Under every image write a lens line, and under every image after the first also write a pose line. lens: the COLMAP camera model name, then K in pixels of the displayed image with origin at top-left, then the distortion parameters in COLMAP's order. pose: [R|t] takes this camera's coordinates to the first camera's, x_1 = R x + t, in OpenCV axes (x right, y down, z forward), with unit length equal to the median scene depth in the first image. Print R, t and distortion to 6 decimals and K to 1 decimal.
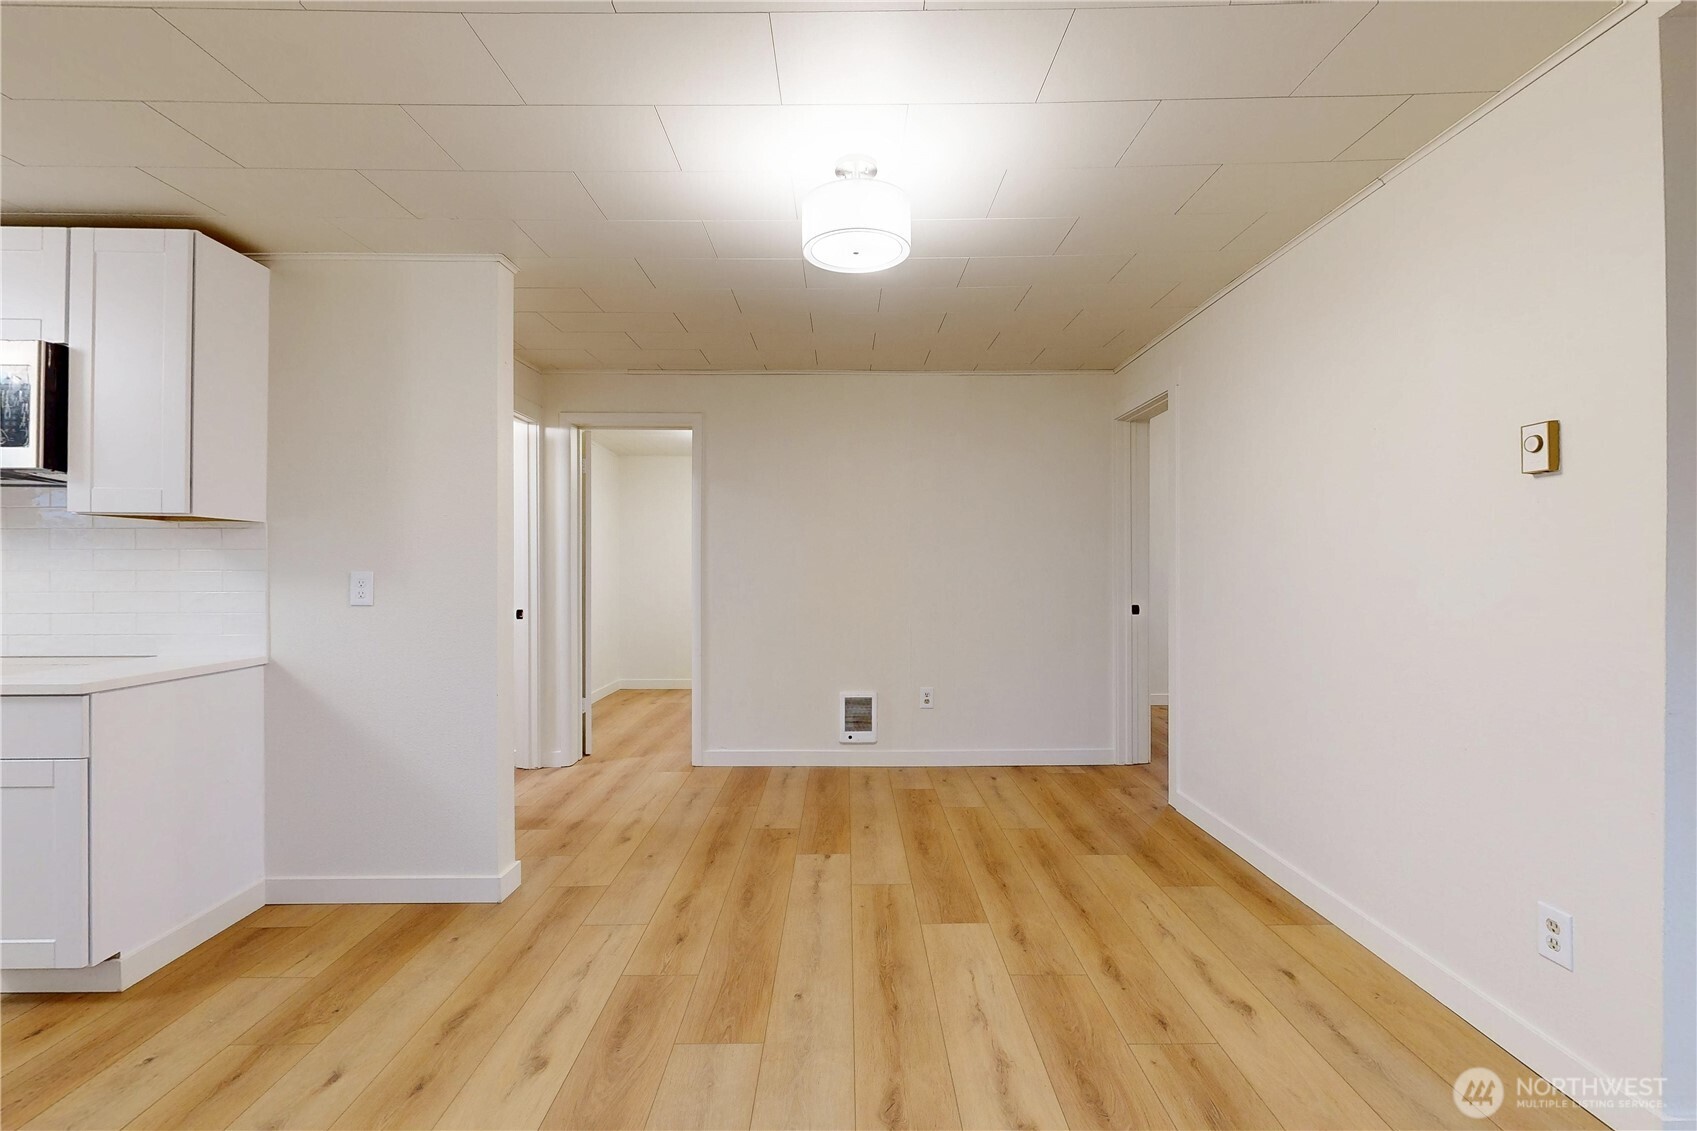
lens RADIAL K [[741.1, 0, 845.2], [0, 741.1, 568.9], [0, 0, 1]] dist [-0.000538, 0.000010]
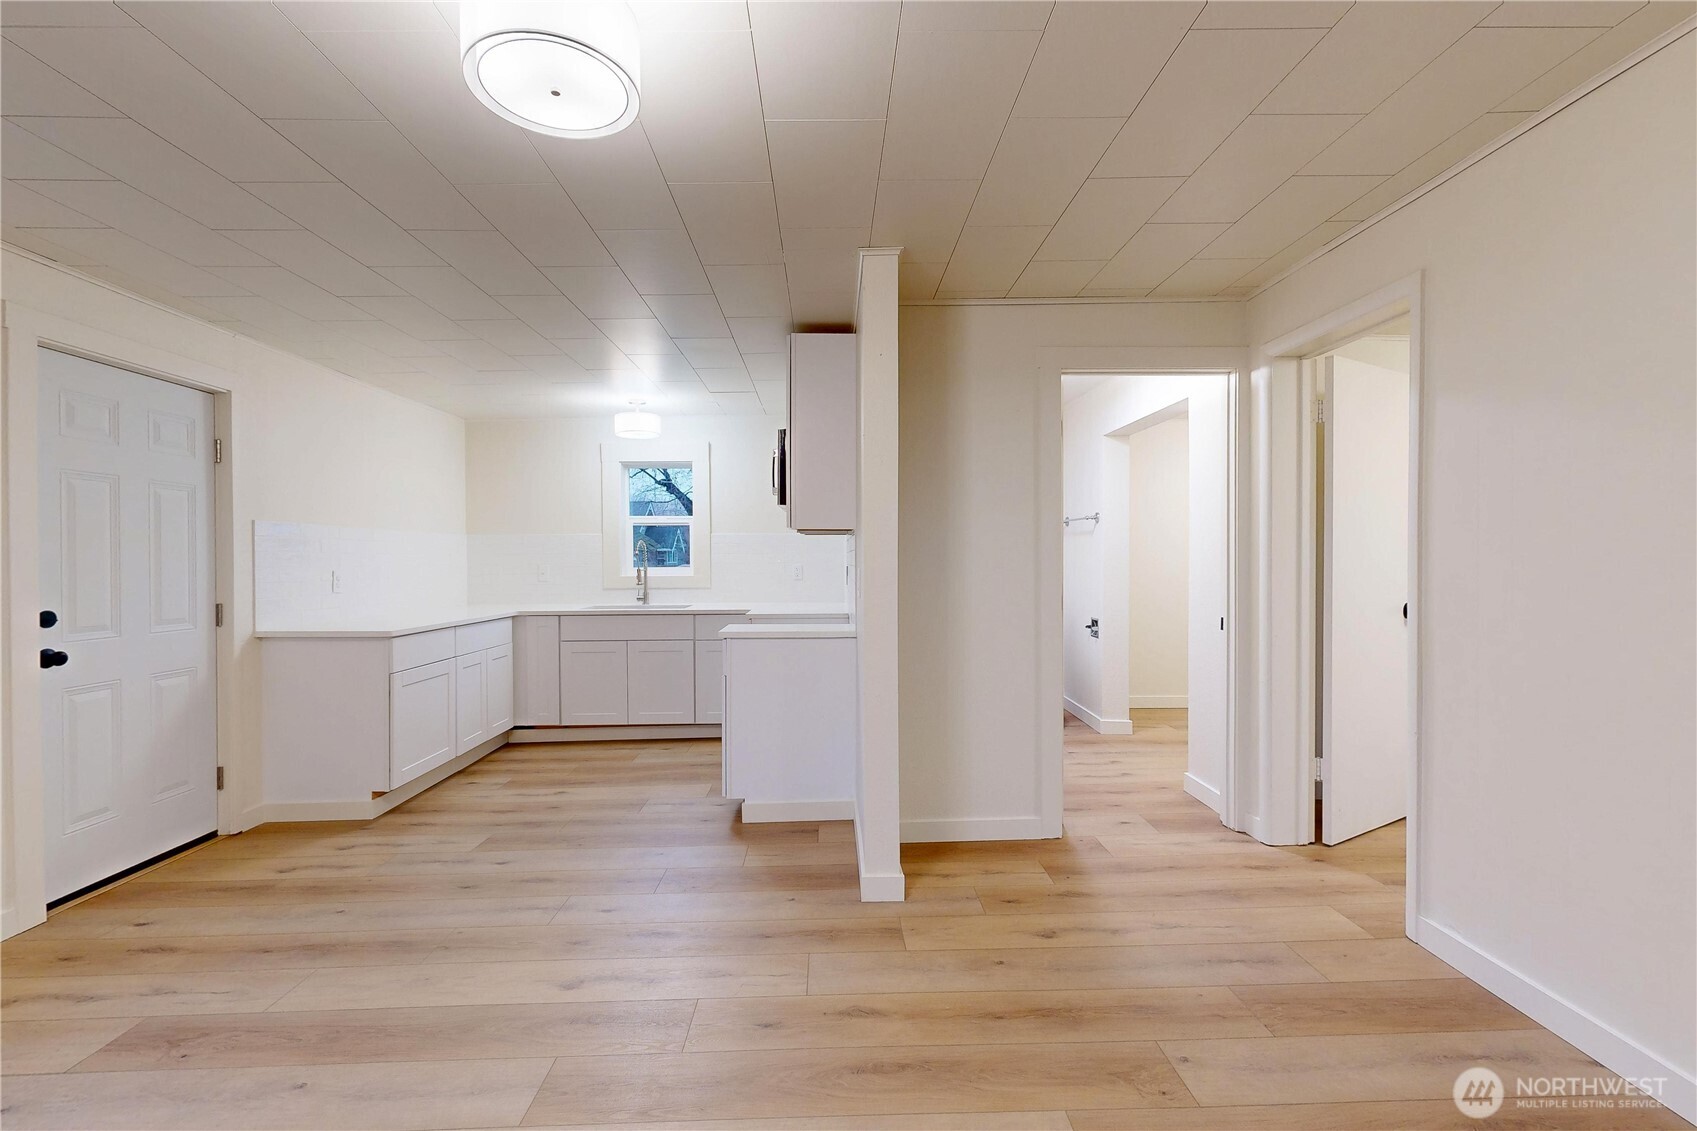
lens RADIAL K [[741.1, 0, 853.9], [0, 741.1, 567.6], [0, 0, 1]] dist [-0.000538, 0.000010]
pose [[0.022322, 0.014110, -0.999651, 0.559129], [0.001176, 0.999899, 0.014140, -0.015026], [0.999750, -0.001491, 0.022303, 1.024873]]
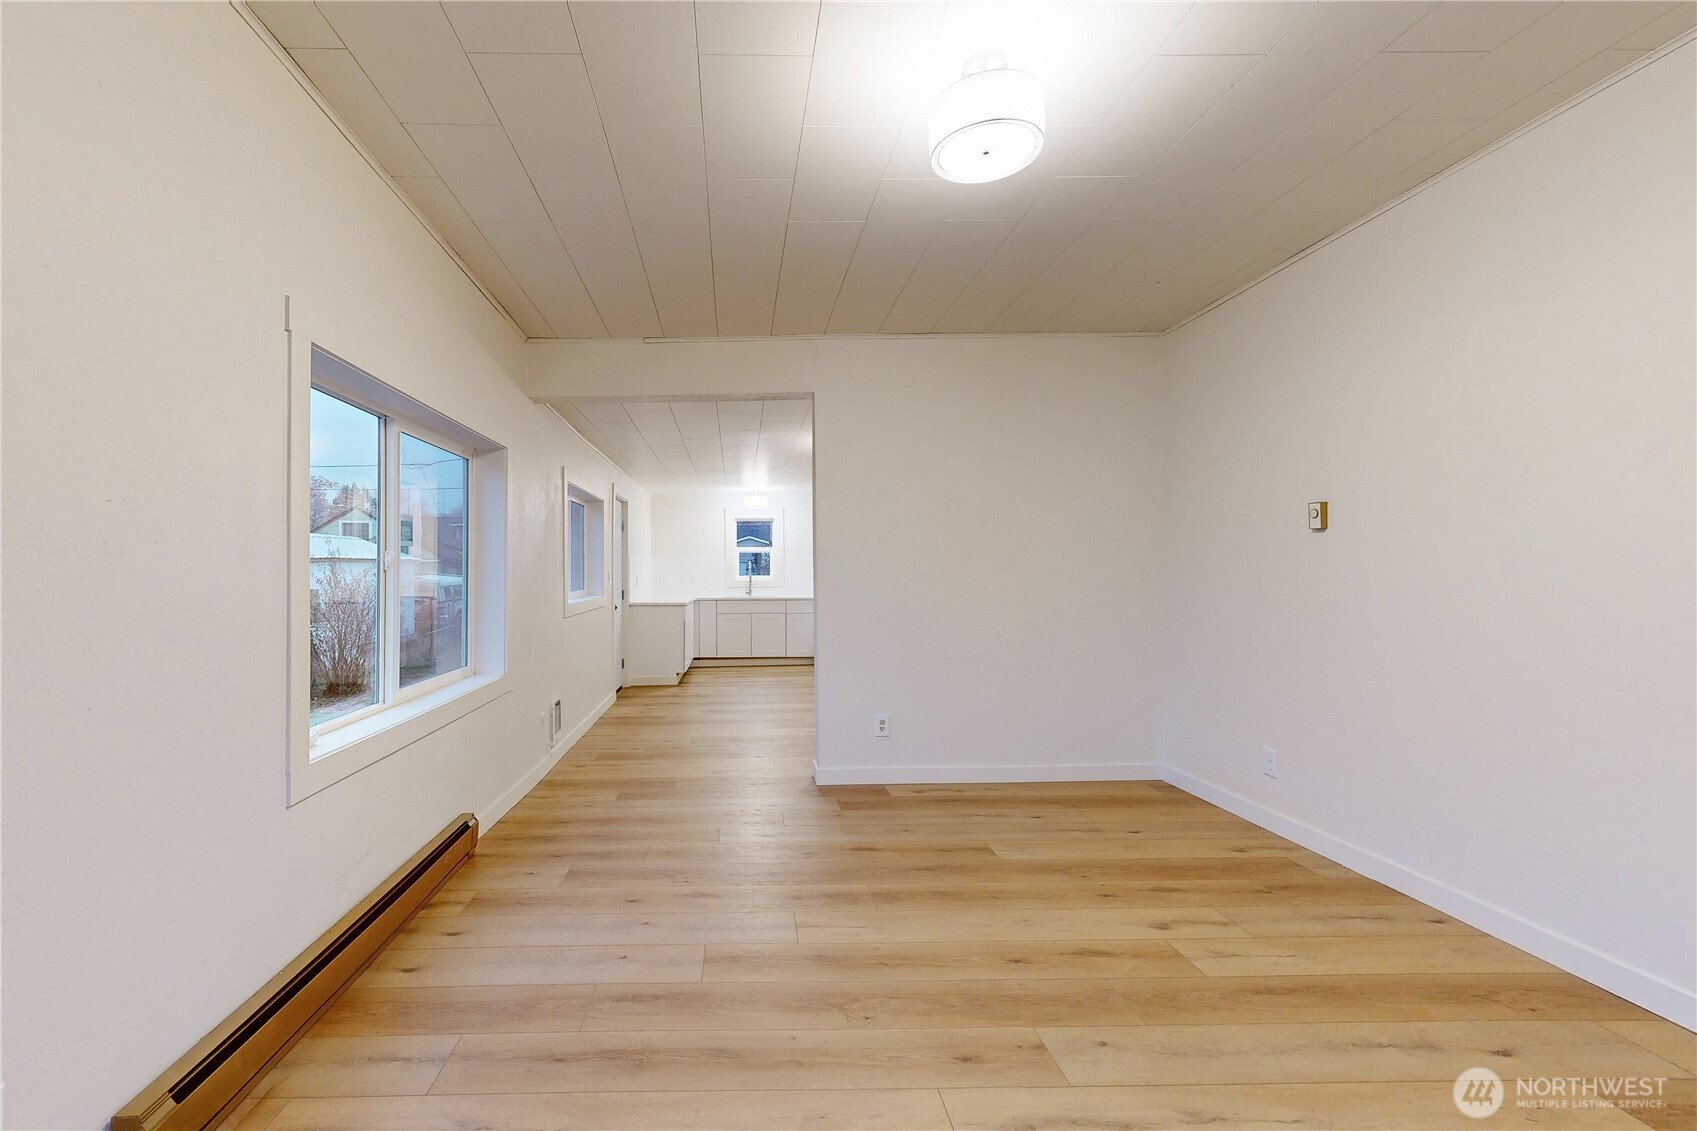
lens RADIAL K [[784.9, 0, 791.6], [0, 784.9, 544.6], [0, 0, 1]] dist [0.025046, 0.000651]
pose [[0.053009, -0.025741, -0.998262, 2.682145], [-0.001731, 0.999664, -0.025869, -0.045325], [0.998593, 0.003099, 0.052947, 0.446818]]
